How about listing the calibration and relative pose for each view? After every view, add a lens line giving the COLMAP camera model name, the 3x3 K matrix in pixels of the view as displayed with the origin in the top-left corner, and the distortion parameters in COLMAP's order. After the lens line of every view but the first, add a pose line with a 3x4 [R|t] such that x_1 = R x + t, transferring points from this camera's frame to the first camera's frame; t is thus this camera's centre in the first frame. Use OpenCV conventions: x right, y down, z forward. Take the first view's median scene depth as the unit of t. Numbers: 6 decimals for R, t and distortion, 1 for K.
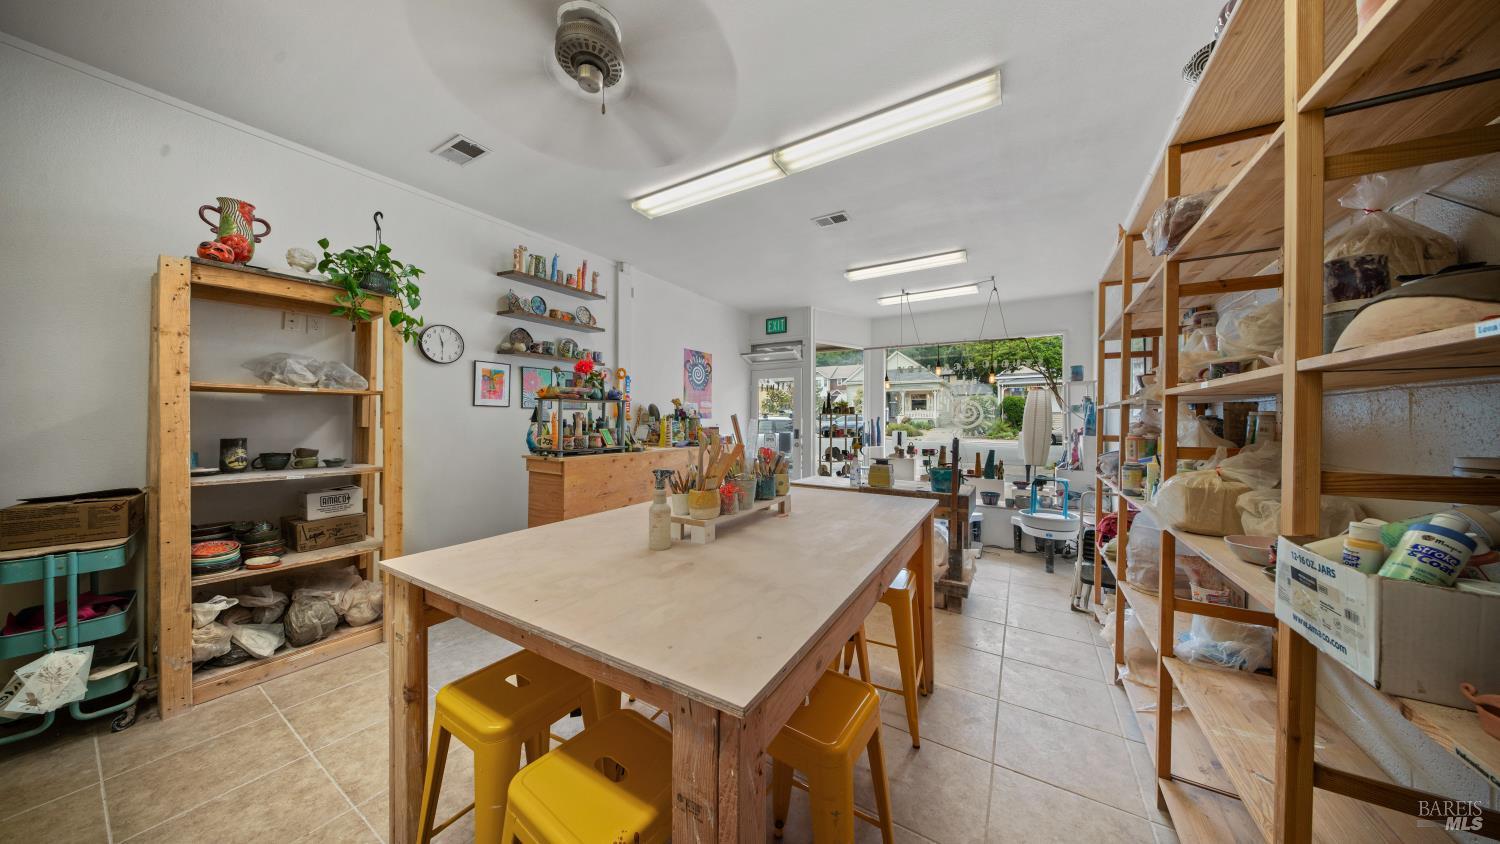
lens RADIAL K [[442.6, 0, 745.0], [0, 442.6, 422.3], [0, 0, 1]] dist [-0.000549, -0.000048]
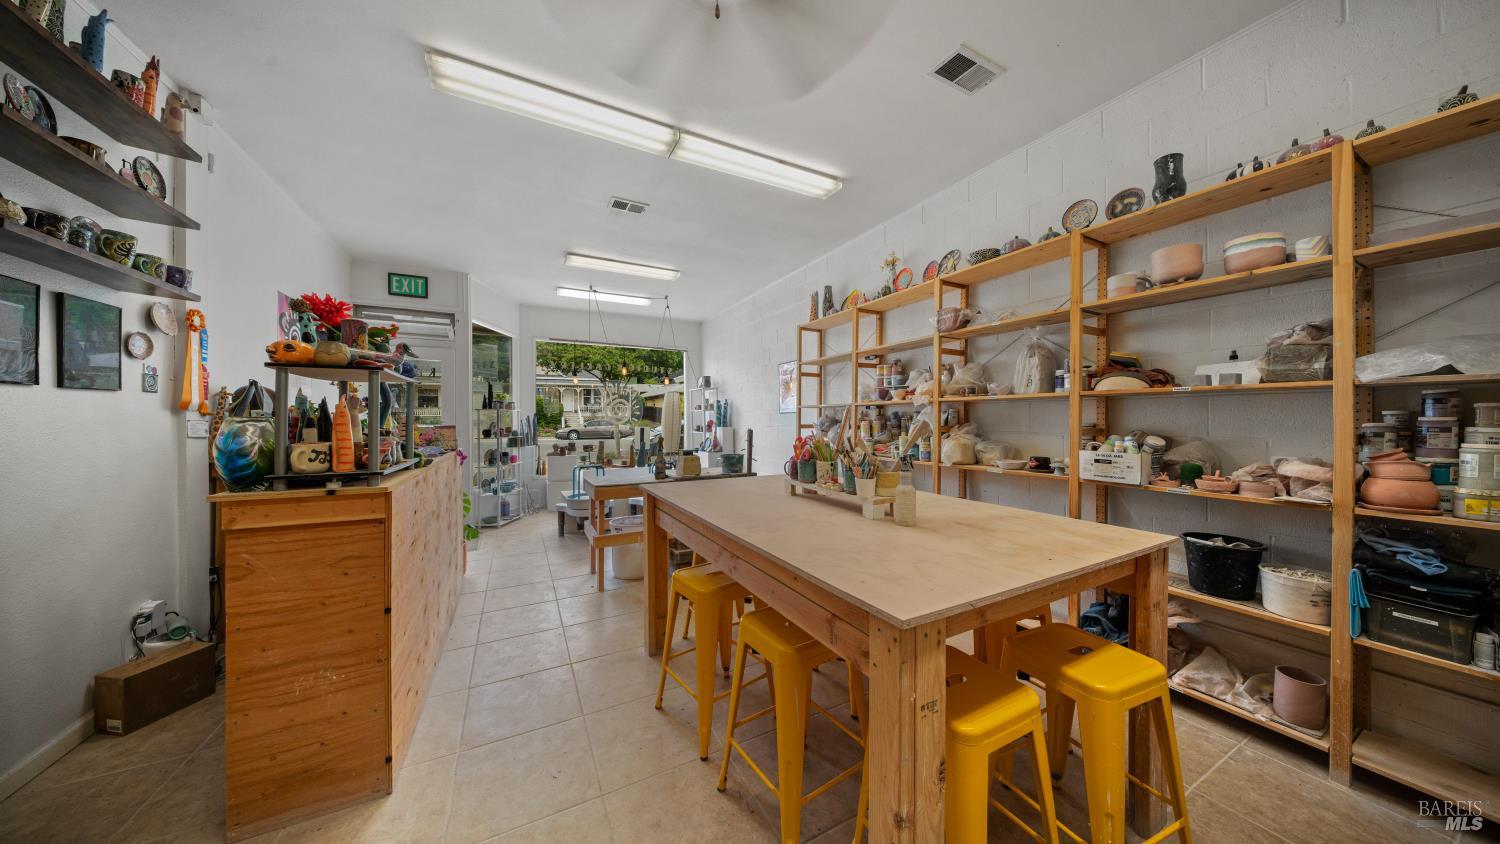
lens RADIAL K [[442.6, 0, 745.0], [0, 442.6, 422.3], [0, 0, 1]] dist [-0.000549, -0.000048]
pose [[0.506187, -0.012176, 0.862338, -0.543225], [0.008713, 0.999922, 0.009004, 0.003497], [-0.862380, 0.002955, 0.506253, 0.319400]]
